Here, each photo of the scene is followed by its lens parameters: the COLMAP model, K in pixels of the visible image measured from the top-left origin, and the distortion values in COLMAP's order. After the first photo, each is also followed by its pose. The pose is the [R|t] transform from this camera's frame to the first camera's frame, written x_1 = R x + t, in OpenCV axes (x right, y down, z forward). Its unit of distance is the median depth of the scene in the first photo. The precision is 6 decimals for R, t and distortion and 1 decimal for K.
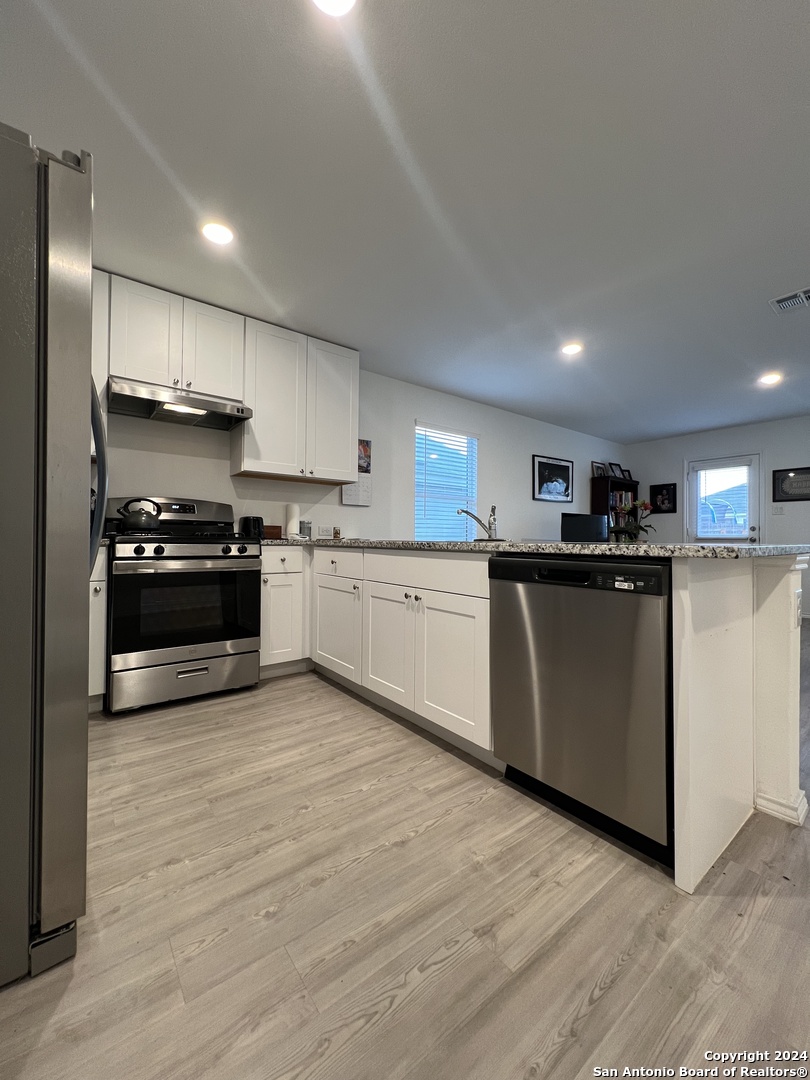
lens RADIAL K [[430.5, 0, 406.2], [0, 430.5, 534.8], [0, 0, 1]] dist [-0.000703, -0.000038]
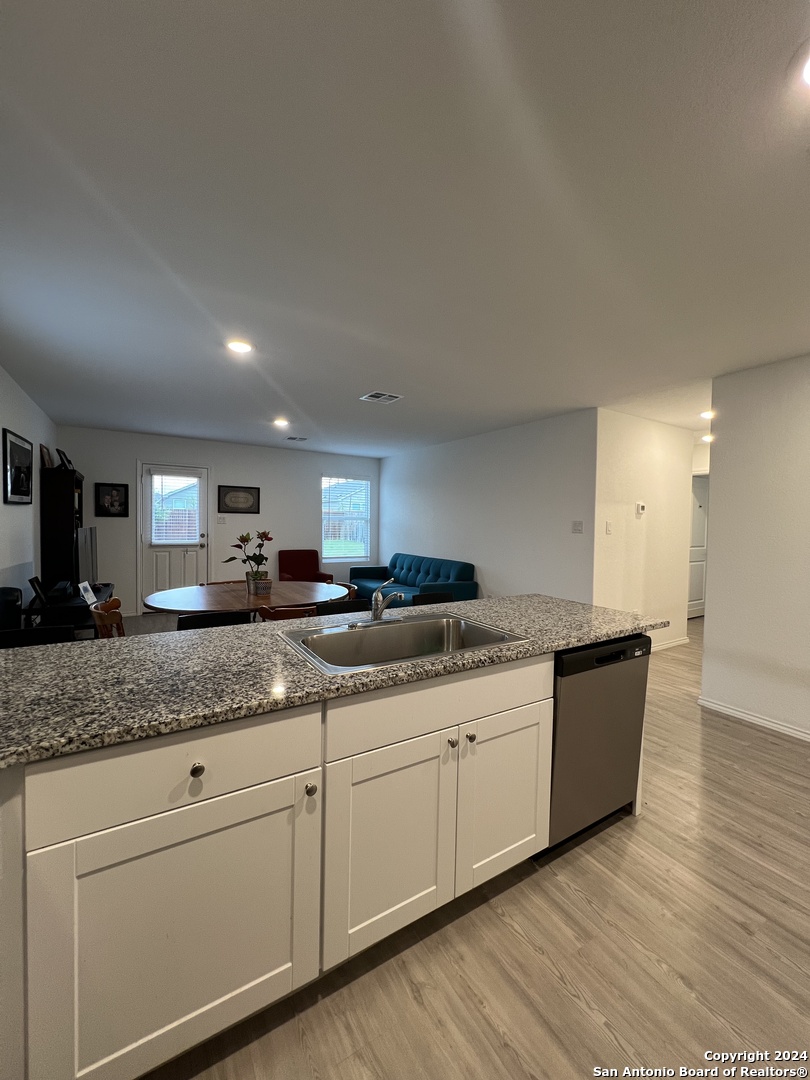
lens RADIAL K [[430.5, 0, 406.2], [0, 430.5, 534.8], [0, 0, 1]] dist [-0.000703, -0.000038]
pose [[0.108987, -0.036344, 0.993379, -0.546330], [-0.027023, 0.998854, 0.039509, -0.171042], [-0.993676, -0.031150, 0.107880, 0.833963]]
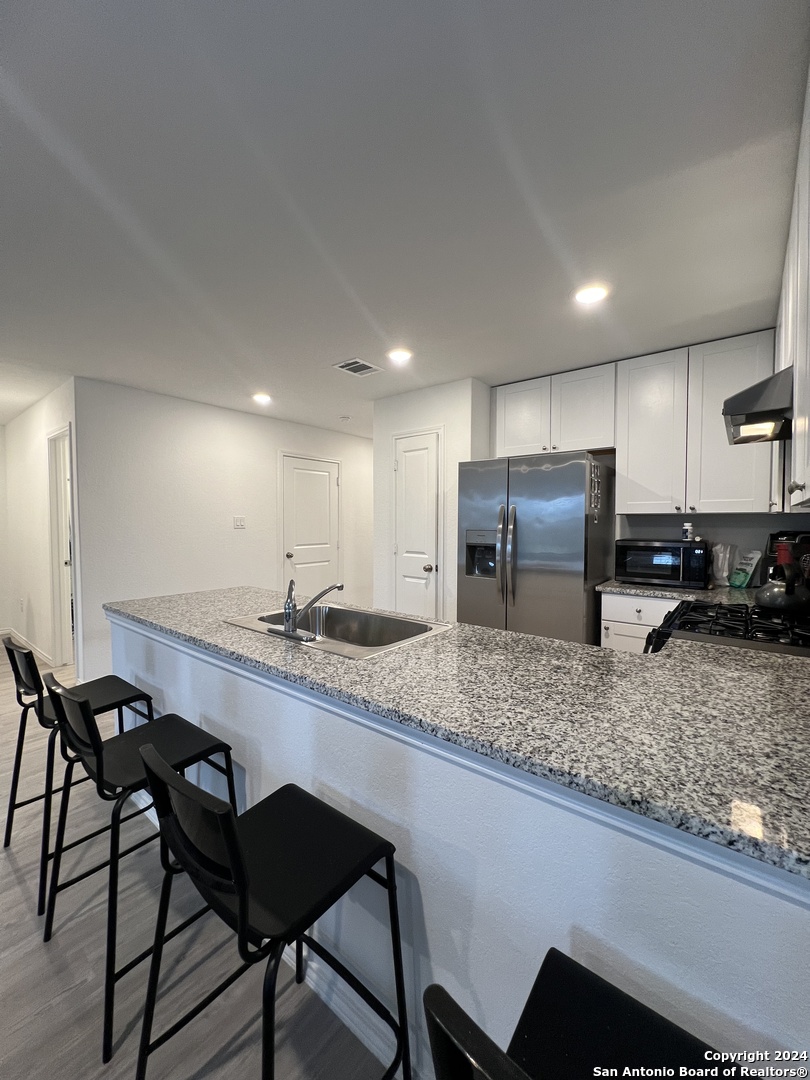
lens RADIAL K [[430.5, 0, 406.2], [0, 430.5, 534.8], [0, 0, 1]] dist [-0.000703, -0.000038]
pose [[-0.972702, -0.001021, -0.232055, 0.170545], [-0.006211, 0.999747, 0.021635, -0.152694], [0.231974, 0.022486, -0.972462, 1.639259]]
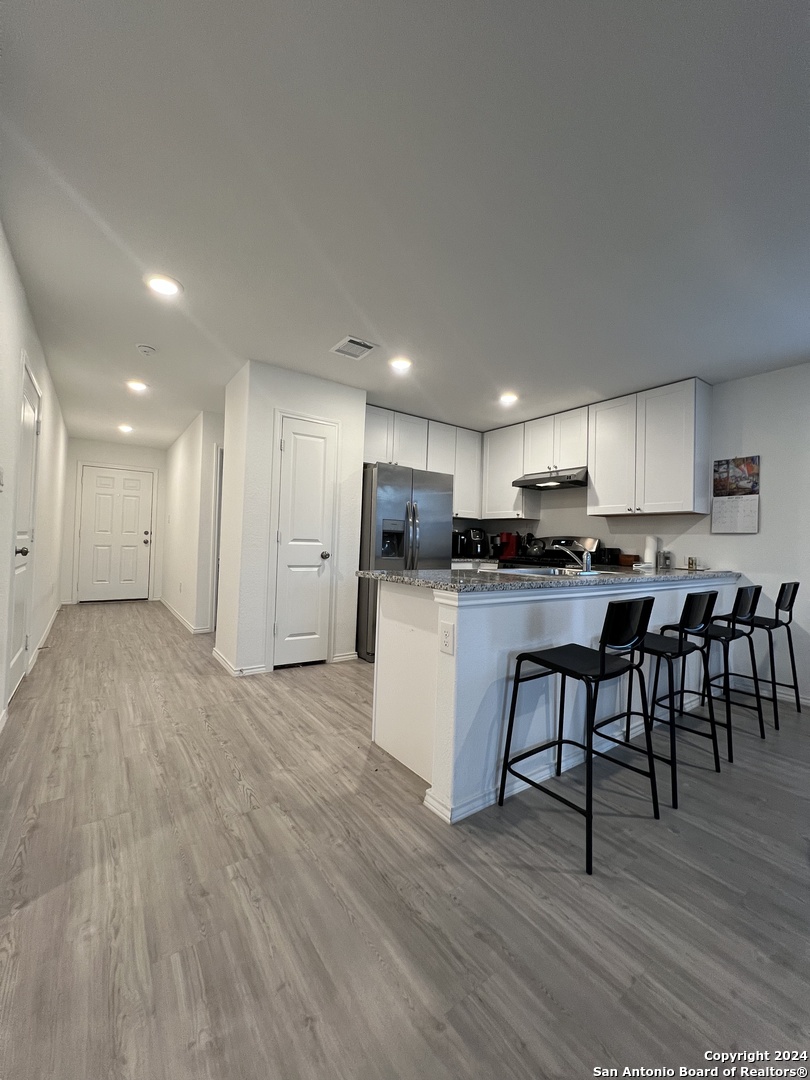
lens RADIAL K [[430.5, 0, 406.2], [0, 430.5, 534.8], [0, 0, 1]] dist [-0.000703, -0.000038]
pose [[-0.036207, -0.026844, -0.998984, 1.258200], [-0.020306, 0.999453, -0.026120, -0.044622], [0.999138, 0.019340, -0.036733, 0.560262]]
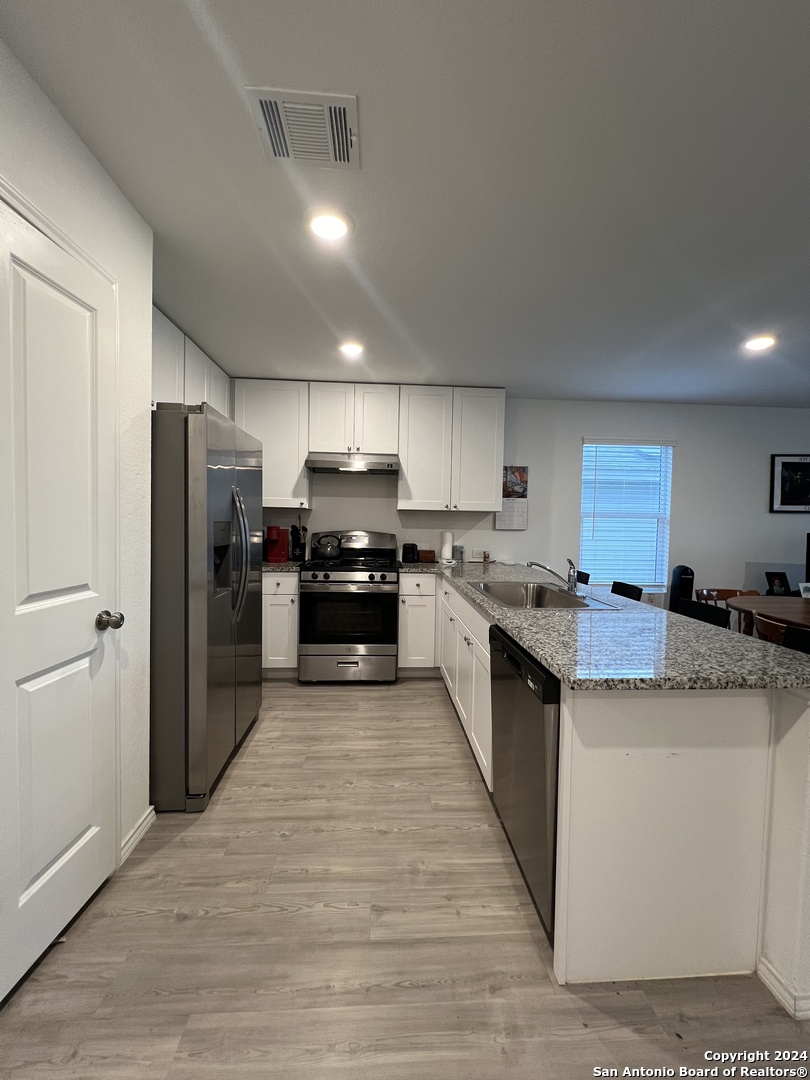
lens RADIAL K [[430.5, 0, 406.2], [0, 430.5, 534.8], [0, 0, 1]] dist [-0.000703, -0.000038]
pose [[0.826421, 0.027182, -0.562396, 0.423229], [-0.006625, 0.999234, 0.038560, -0.149838], [0.563013, -0.028141, 0.825968, -0.032796]]
